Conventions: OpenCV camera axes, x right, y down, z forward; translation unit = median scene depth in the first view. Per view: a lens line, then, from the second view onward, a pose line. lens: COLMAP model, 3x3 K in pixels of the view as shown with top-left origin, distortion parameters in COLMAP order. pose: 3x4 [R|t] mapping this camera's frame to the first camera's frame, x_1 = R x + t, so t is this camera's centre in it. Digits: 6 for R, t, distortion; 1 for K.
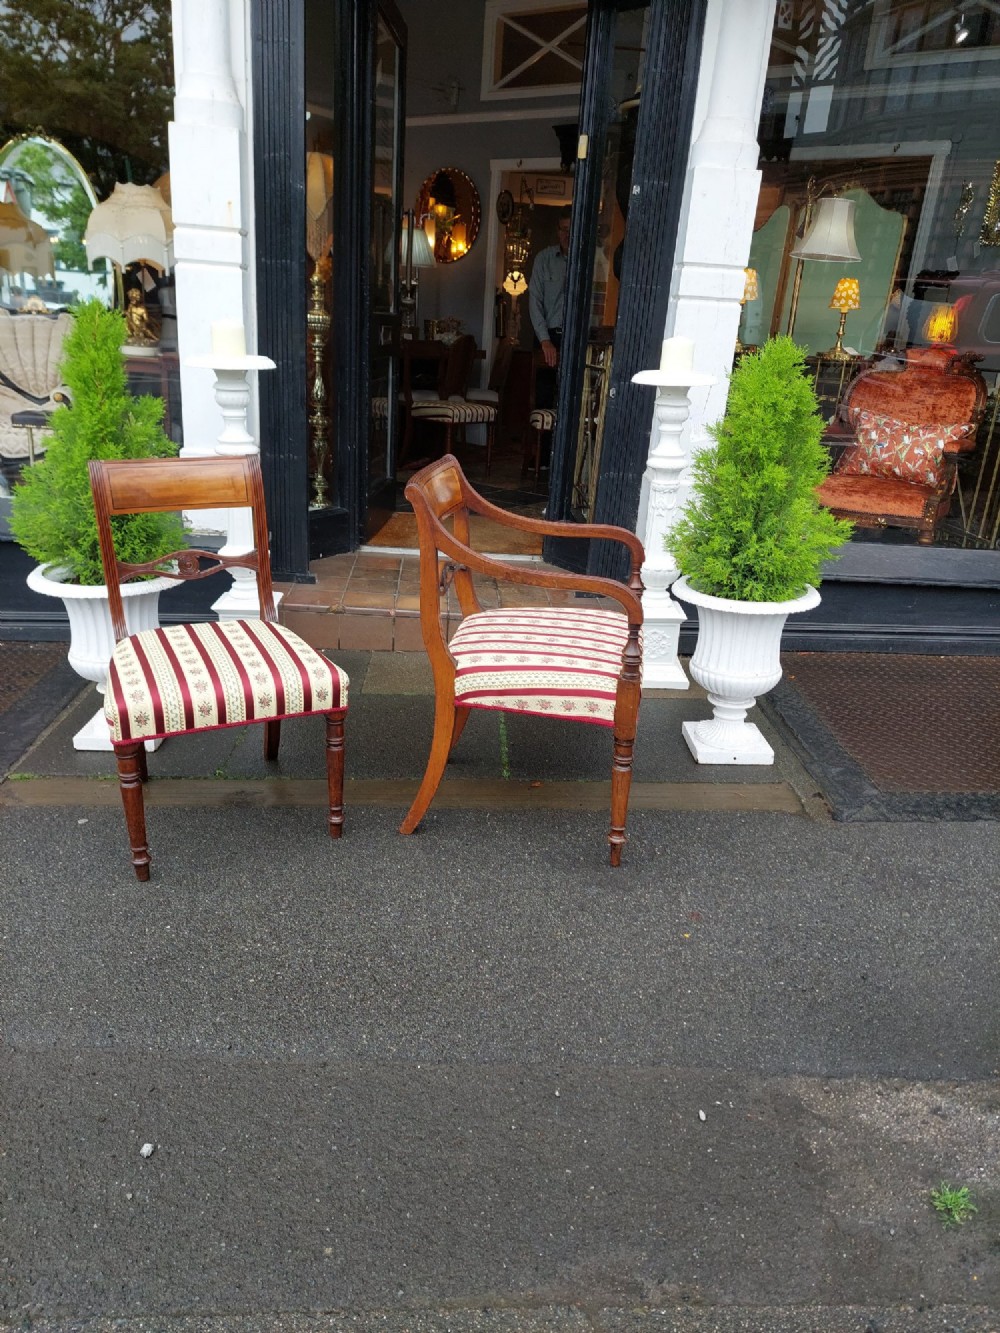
lens RADIAL K [[964.8, 0, 497.9], [0, 964.8, 692.3], [0, 0, 1]] dist [0.045261, -0.045043]
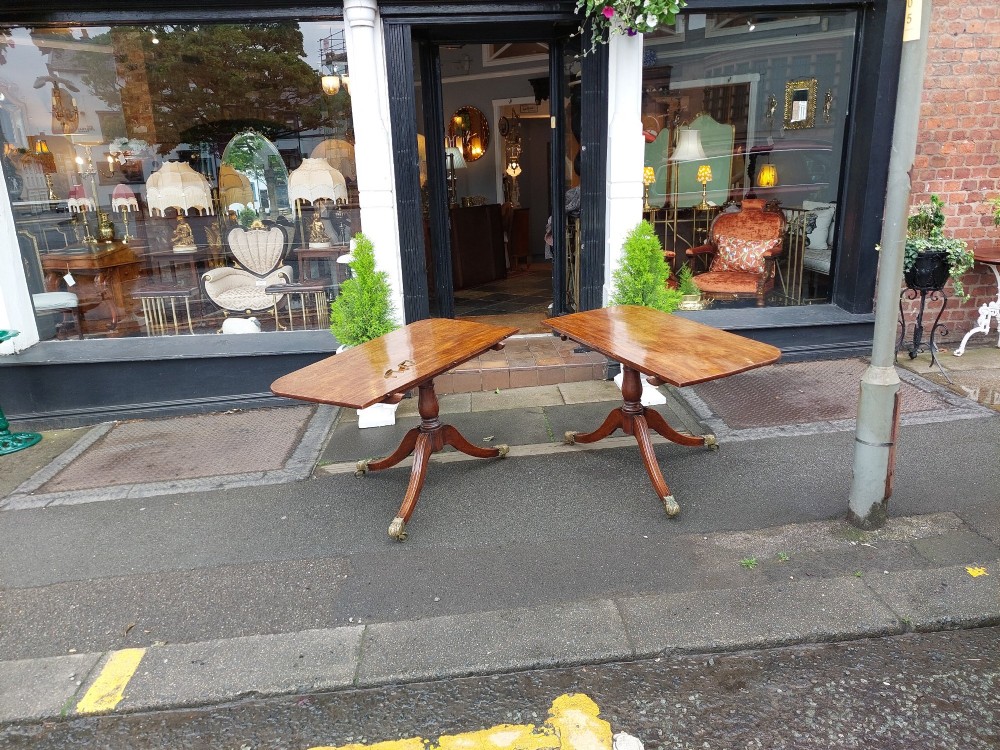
lens RADIAL K [[723.7, 0, 512.1], [0, 723.7, 385.4], [0, 0, 1]] dist [0.045261, -0.045043]
pose [[0.994747, -0.102365, 0.000638, -0.041127], [0.102160, 0.992322, -0.069716, 0.041452], [0.006503, 0.069415, 0.997567, -0.338685]]
